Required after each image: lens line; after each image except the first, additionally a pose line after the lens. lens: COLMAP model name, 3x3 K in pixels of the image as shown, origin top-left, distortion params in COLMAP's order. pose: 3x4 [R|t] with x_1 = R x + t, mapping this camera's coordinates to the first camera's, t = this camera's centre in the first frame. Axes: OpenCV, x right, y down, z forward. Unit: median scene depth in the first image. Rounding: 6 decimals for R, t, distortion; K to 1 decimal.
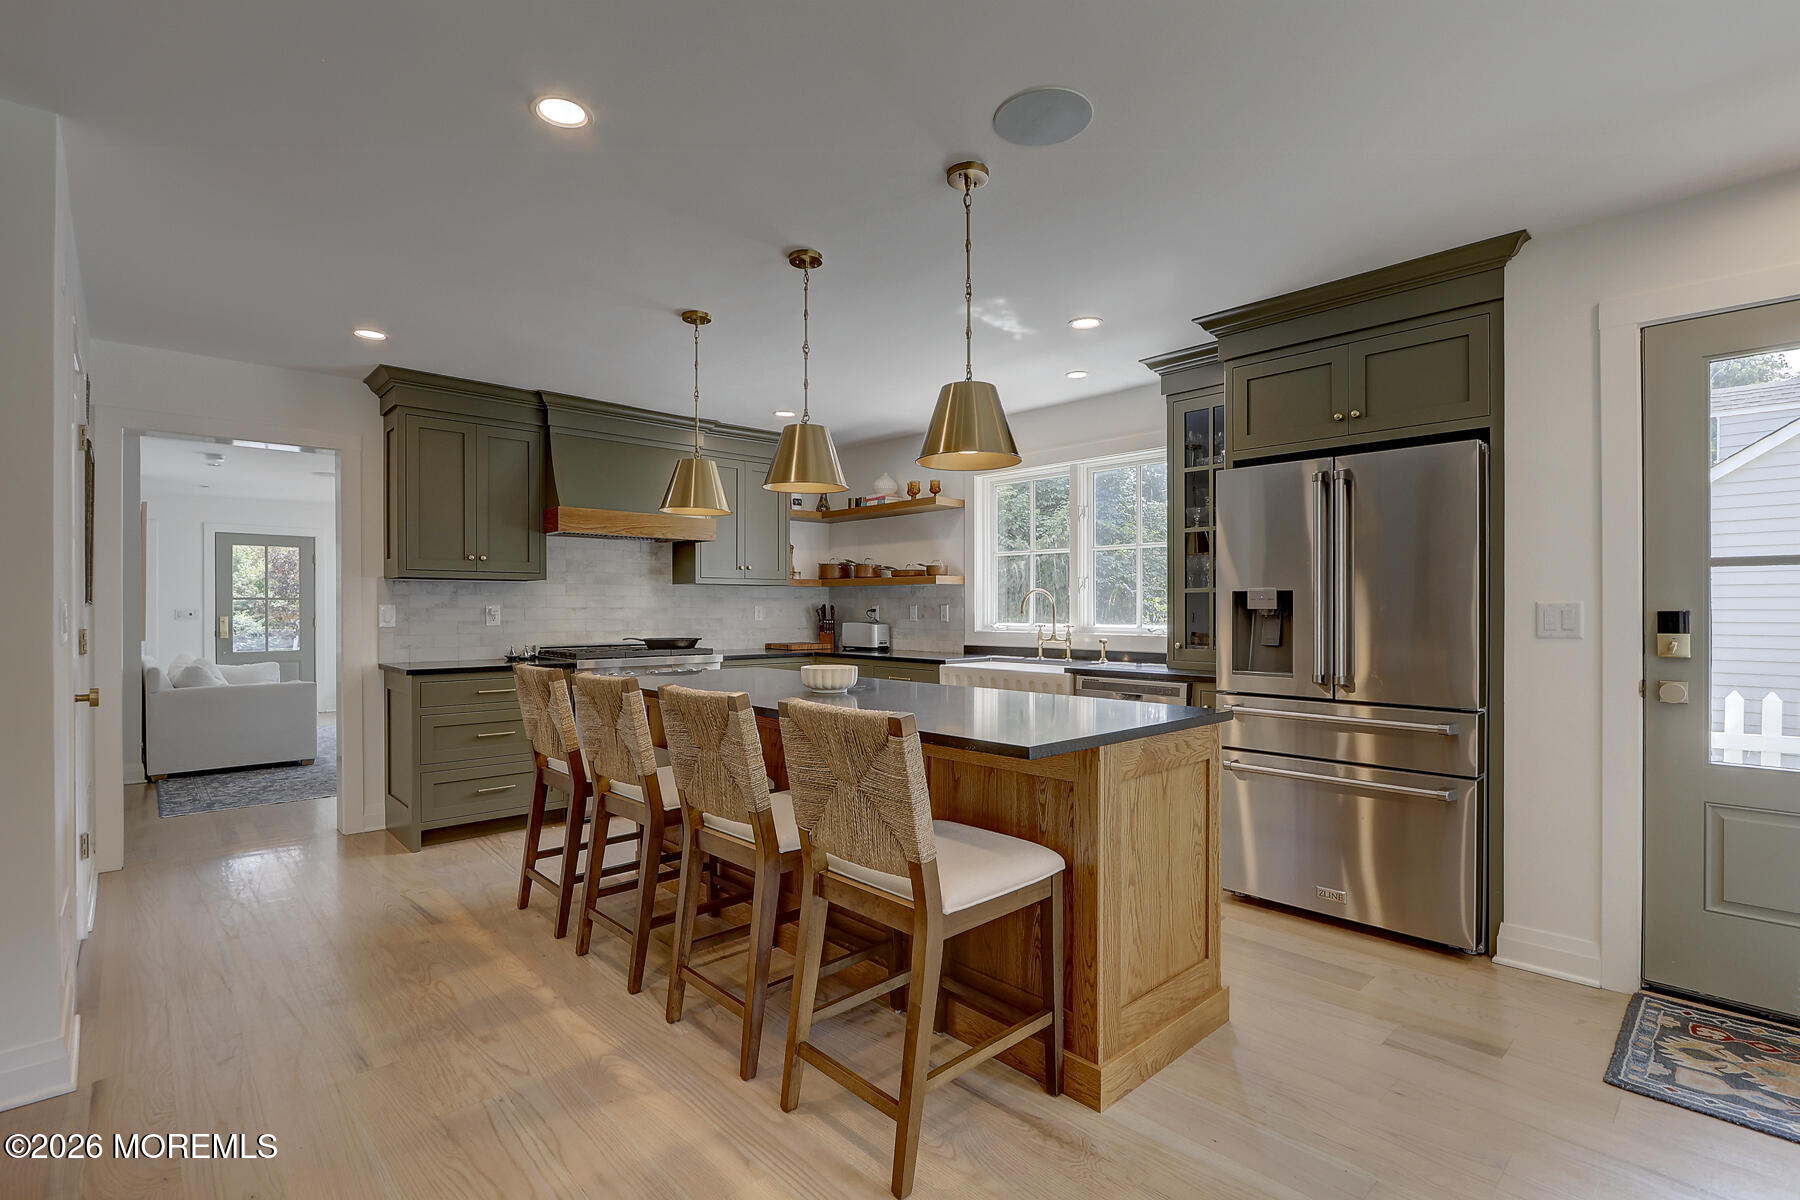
lens RADIAL K [[829.8, 0, 907.3], [0, 829.8, 605.4], [0, 0, 1]] dist [-0.017983, 0.003990]
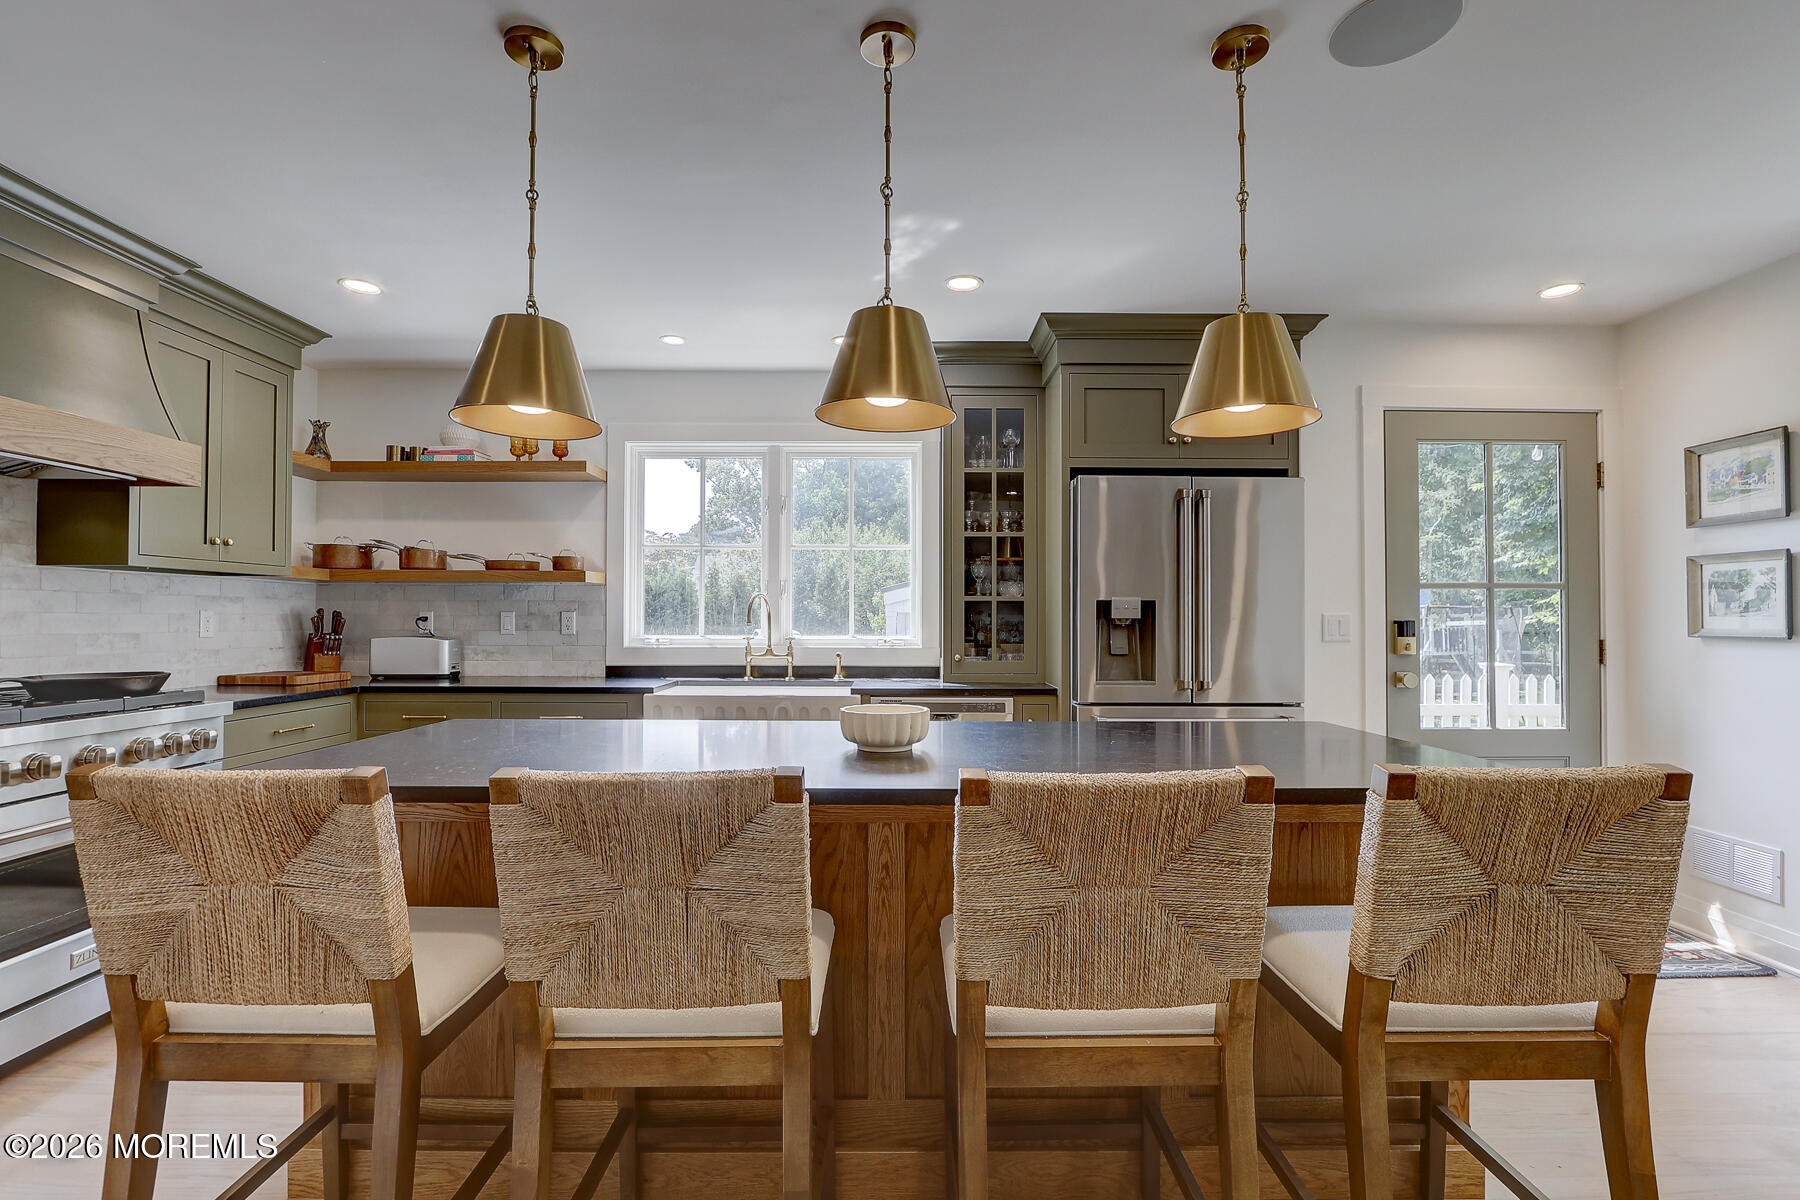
lens RADIAL K [[829.8, 0, 889.1], [0, 829.8, 603.9], [0, 0, 1]] dist [-0.017983, 0.003990]
pose [[0.686860, 0.013440, 0.726665, -0.391786], [-0.005671, 0.999898, -0.013133, 0.001249], [-0.726767, 0.004900, 0.686866, 0.402828]]
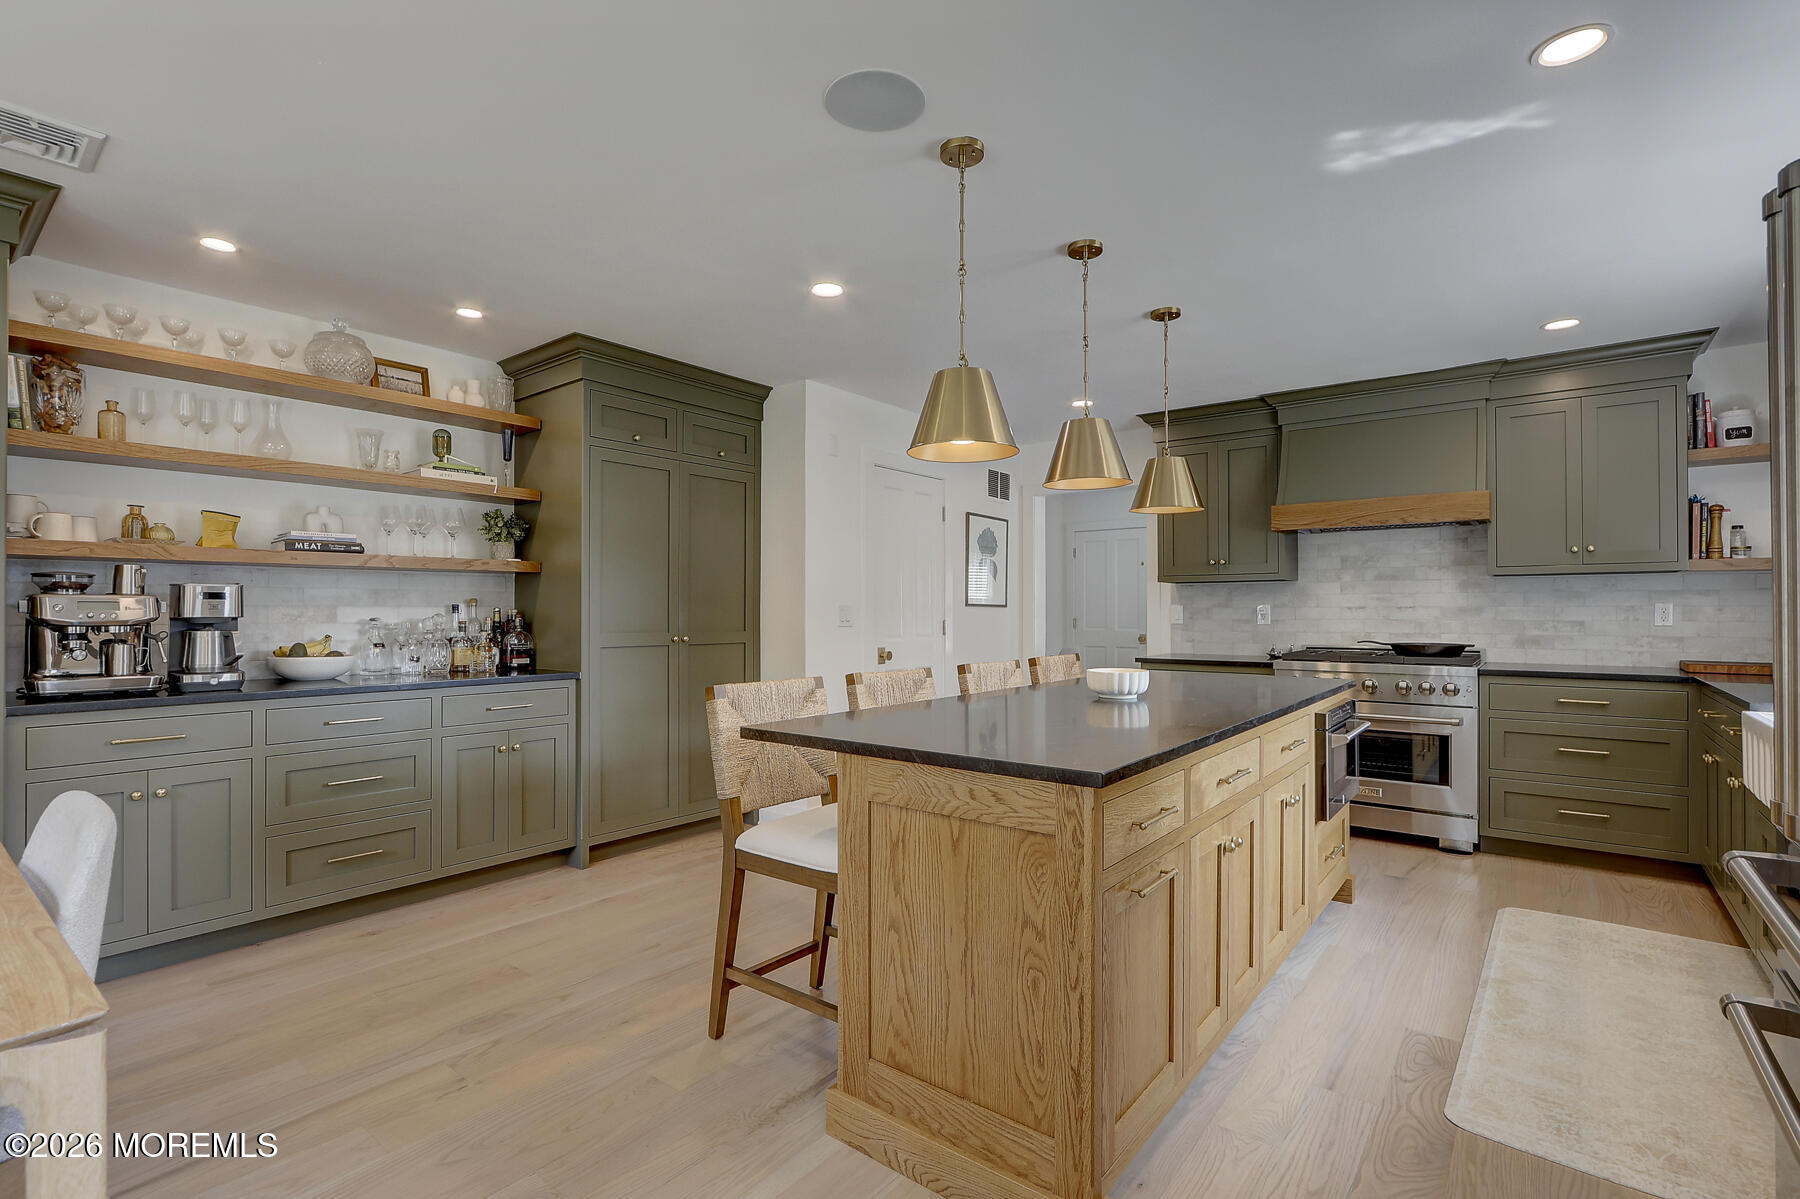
lens RADIAL K [[829.8, 0, 892.4], [0, 829.8, 600.5], [0, 0, 1]] dist [-0.017983, 0.003990]
pose [[0.141977, -0.011444, -0.989804, 0.557402], [0.004718, 0.999930, -0.010885, 0.004212], [0.989859, -0.003124, 0.142021, 0.439186]]
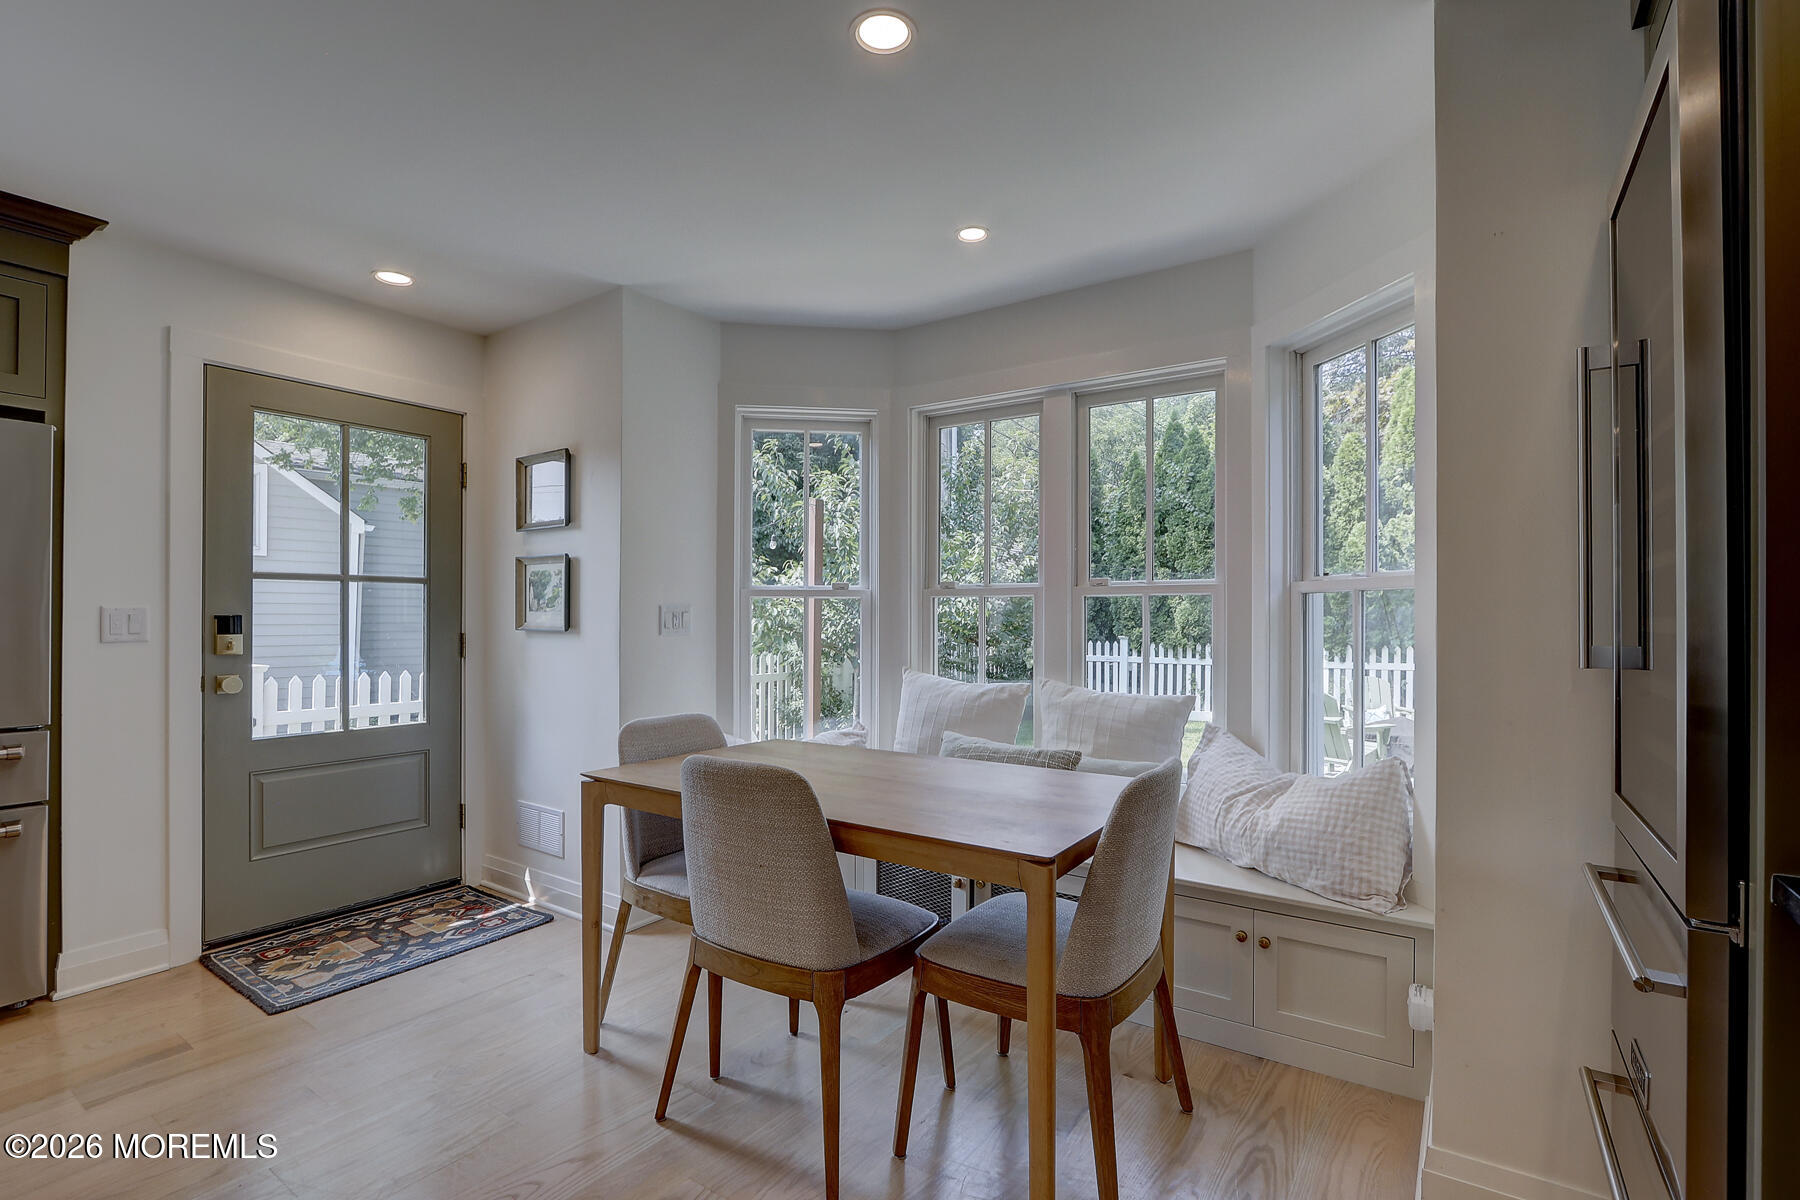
lens RADIAL K [[829.8, 0, 899.7], [0, 829.8, 611.3], [0, 0, 1]] dist [-0.017983, 0.003990]
pose [[-0.205746, 0.005543, 0.978590, -0.243873], [-0.008095, 0.999940, -0.007366, 0.001372], [-0.978572, -0.009437, -0.205689, 0.179607]]
